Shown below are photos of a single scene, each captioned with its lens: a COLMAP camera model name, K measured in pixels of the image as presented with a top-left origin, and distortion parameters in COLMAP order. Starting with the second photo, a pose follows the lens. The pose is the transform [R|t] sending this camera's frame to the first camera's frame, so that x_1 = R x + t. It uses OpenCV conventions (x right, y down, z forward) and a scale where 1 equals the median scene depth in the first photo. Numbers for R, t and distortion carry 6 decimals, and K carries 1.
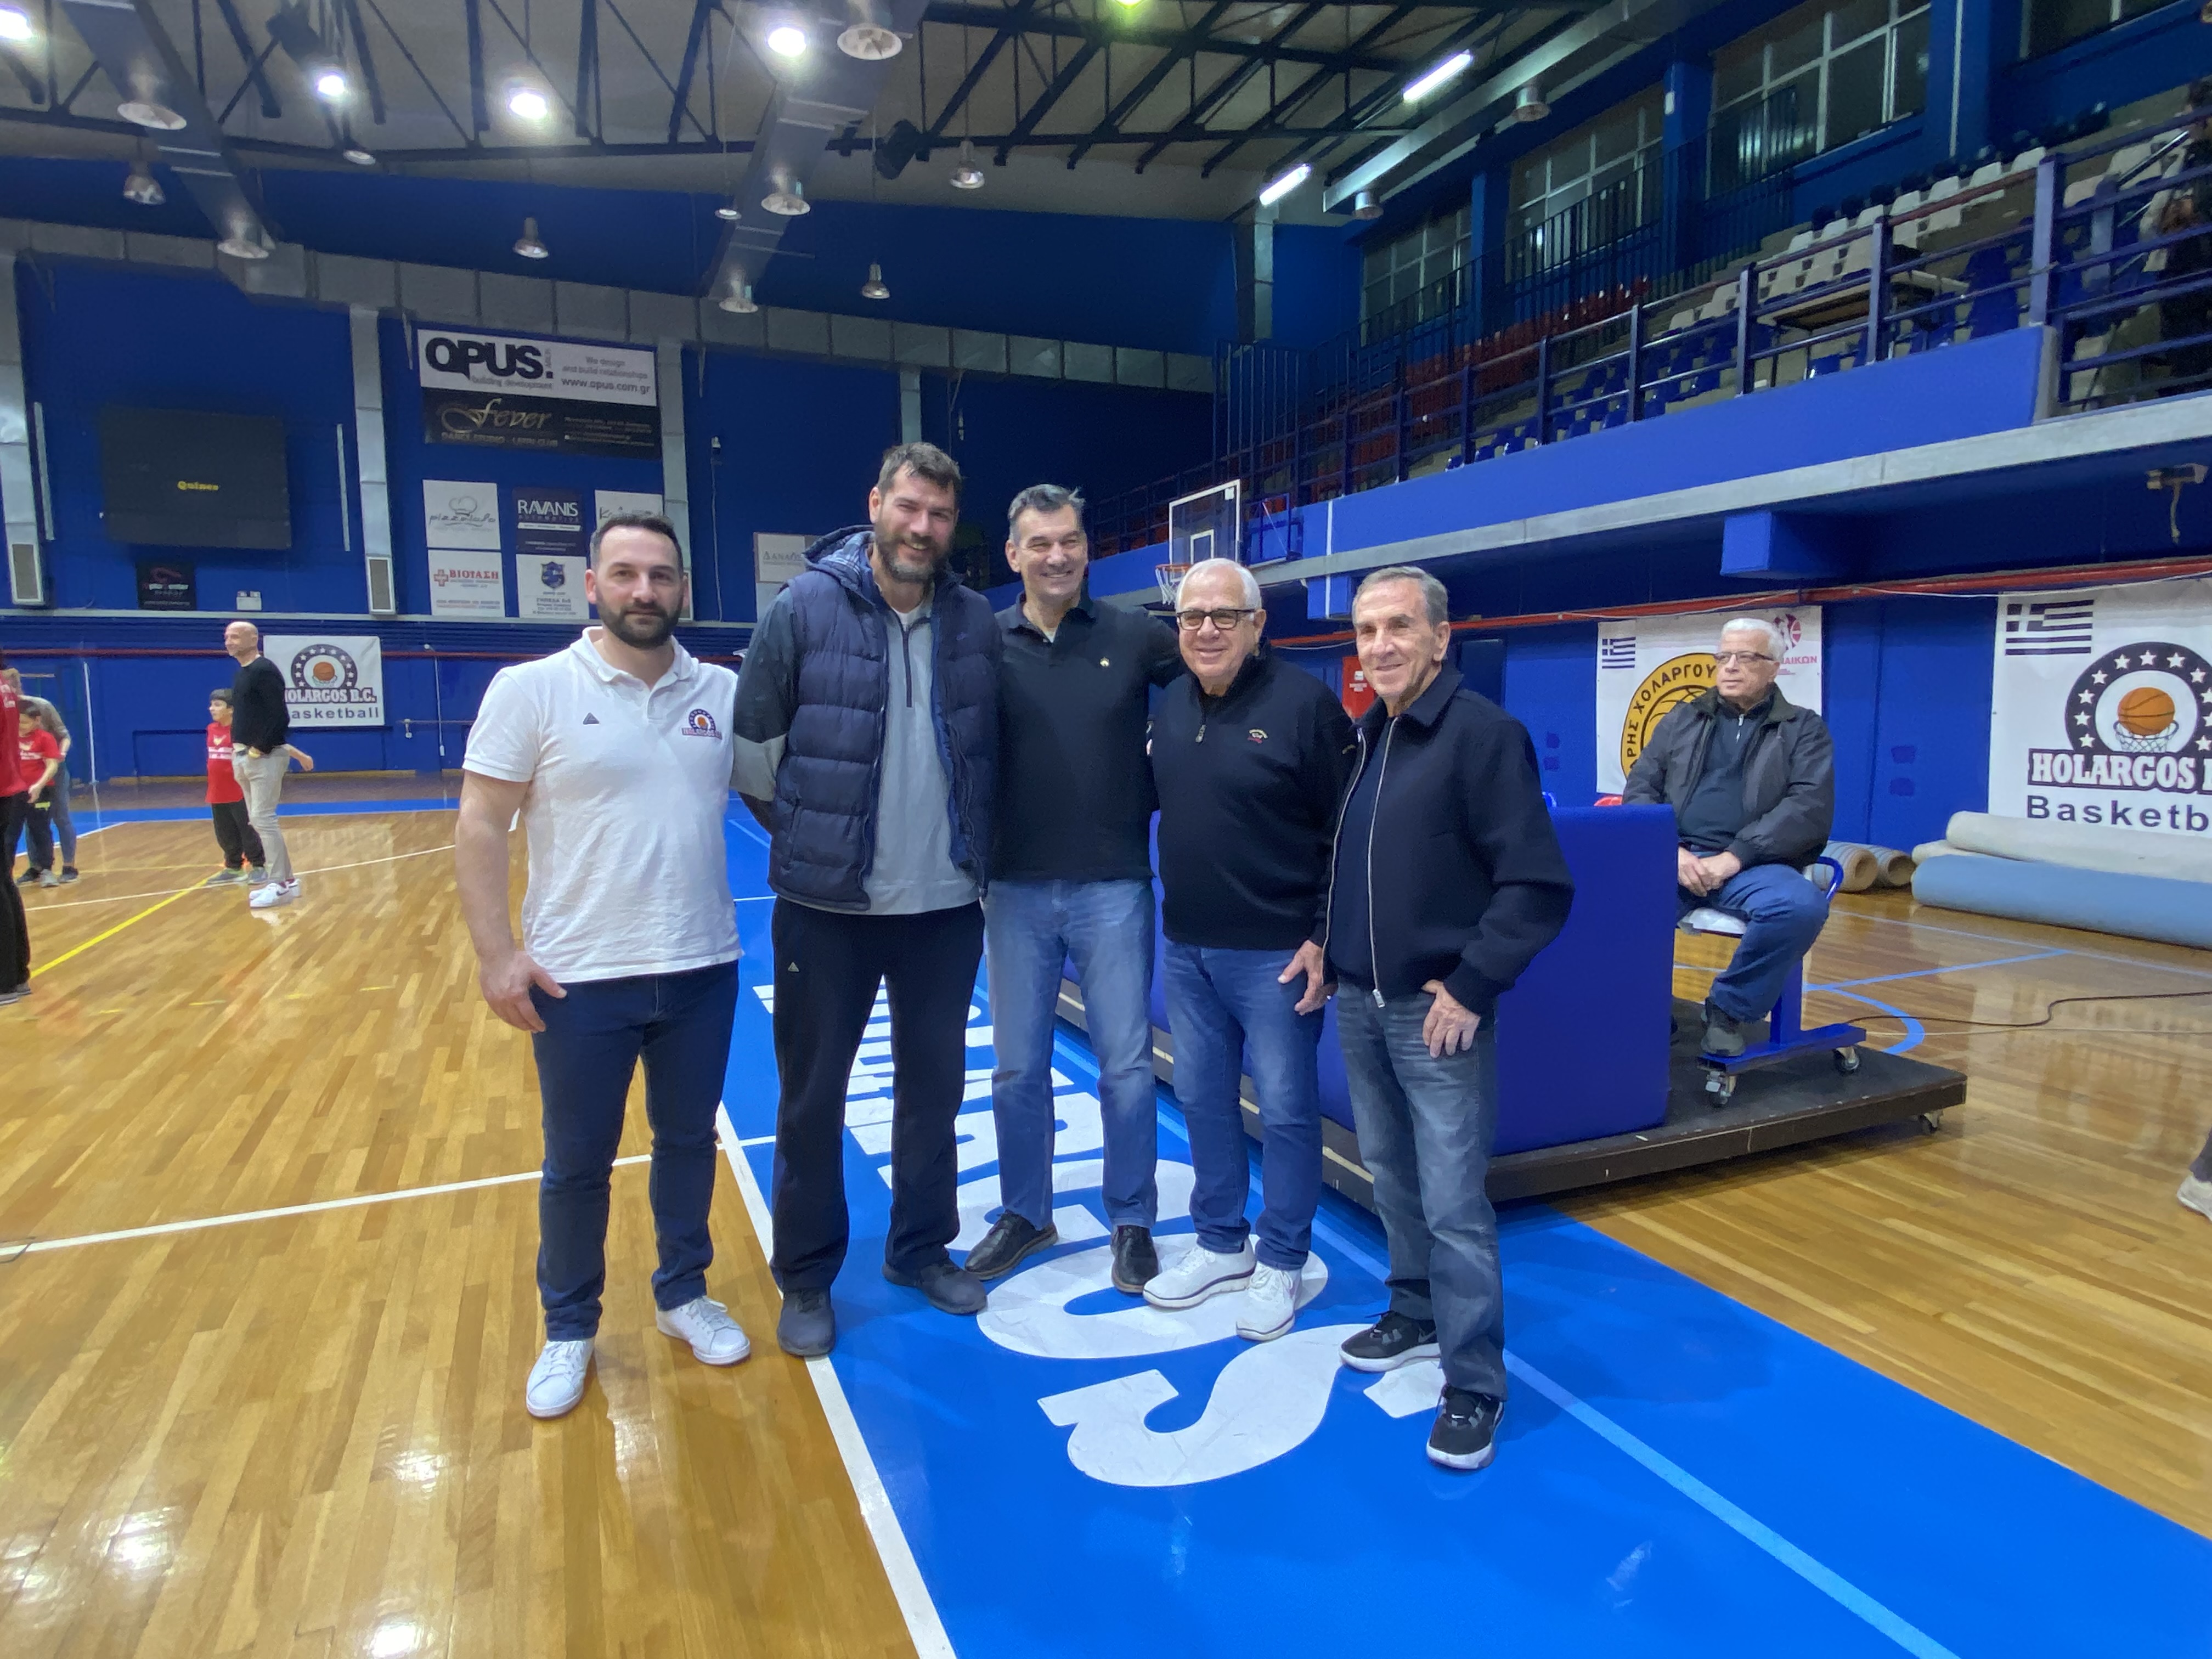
lens RADIAL K [[1255.5, 0, 1108.9], [0, 1255.5, 825.7], [0, 0, 1]] dist [0.030381, -0.030784]
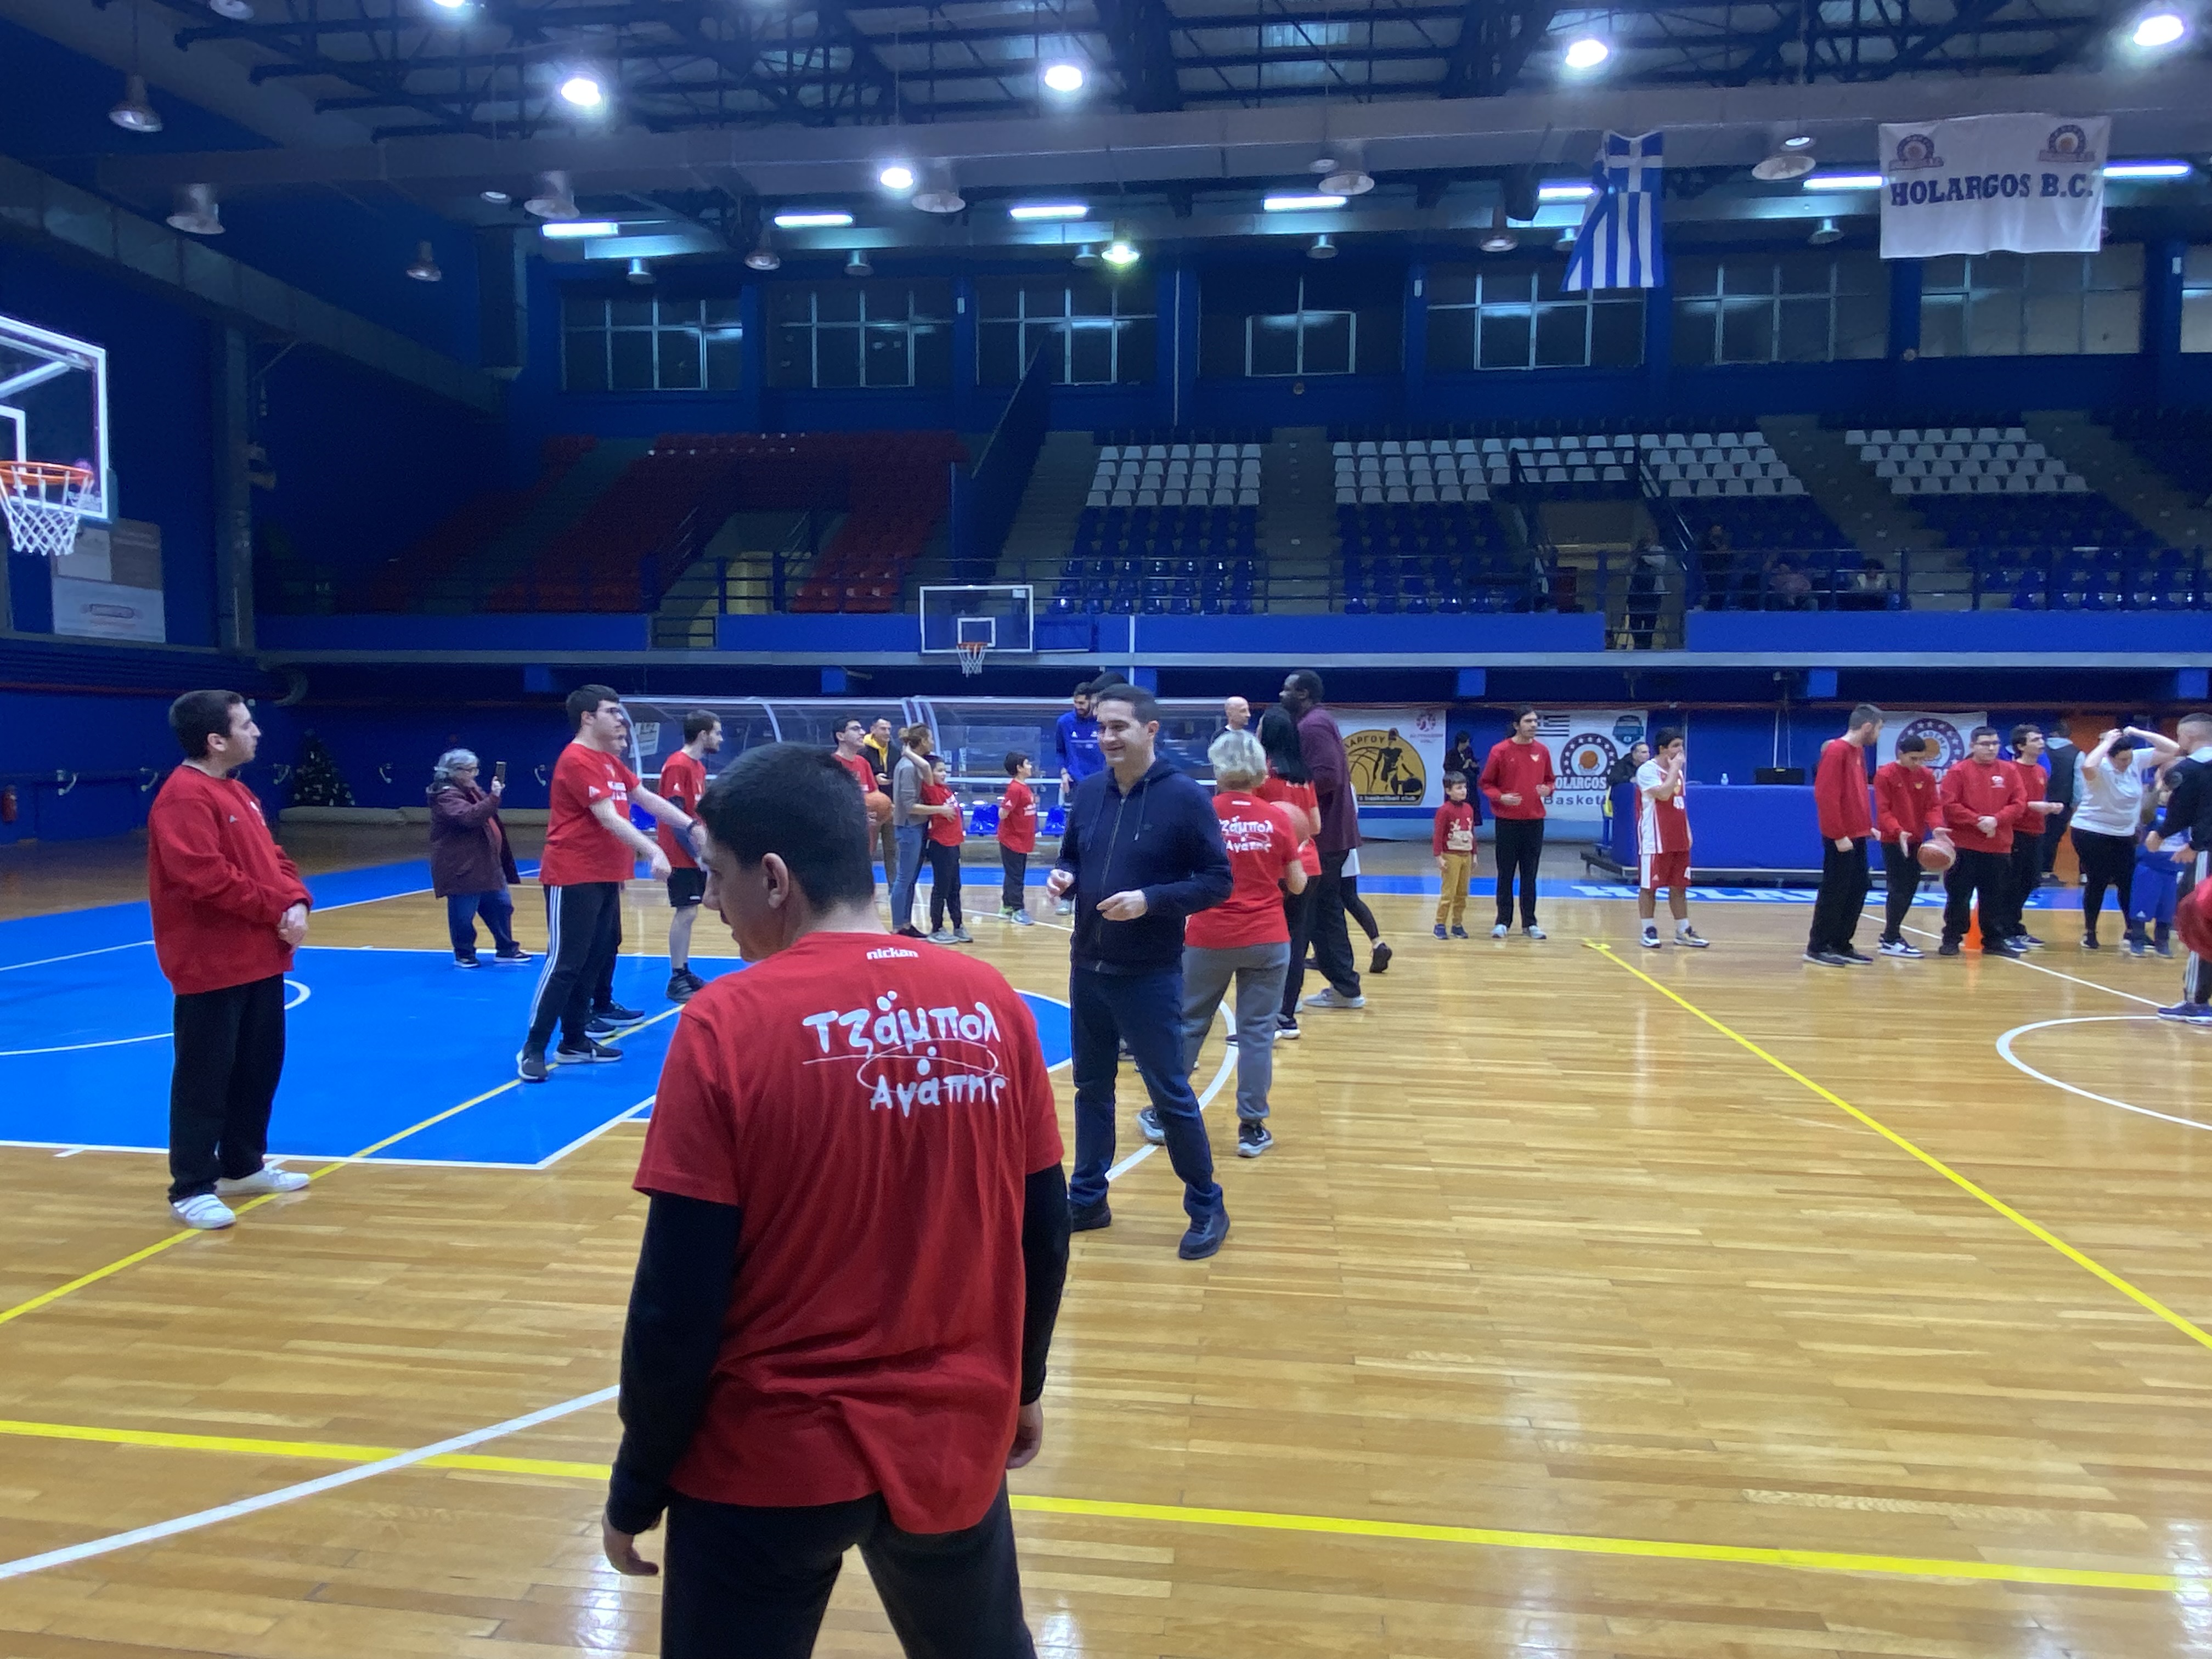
lens RADIAL K [[1403.5, 0, 1095.5], [0, 1403.5, 837.9], [0, 0, 1]] dist [0.044803, -0.053787]
pose [[0.513270, -0.052291, 0.856633, -0.722433], [0.079763, 0.996728, 0.013051, -0.016689], [-0.854513, 0.061629, 0.515761, 0.130260]]
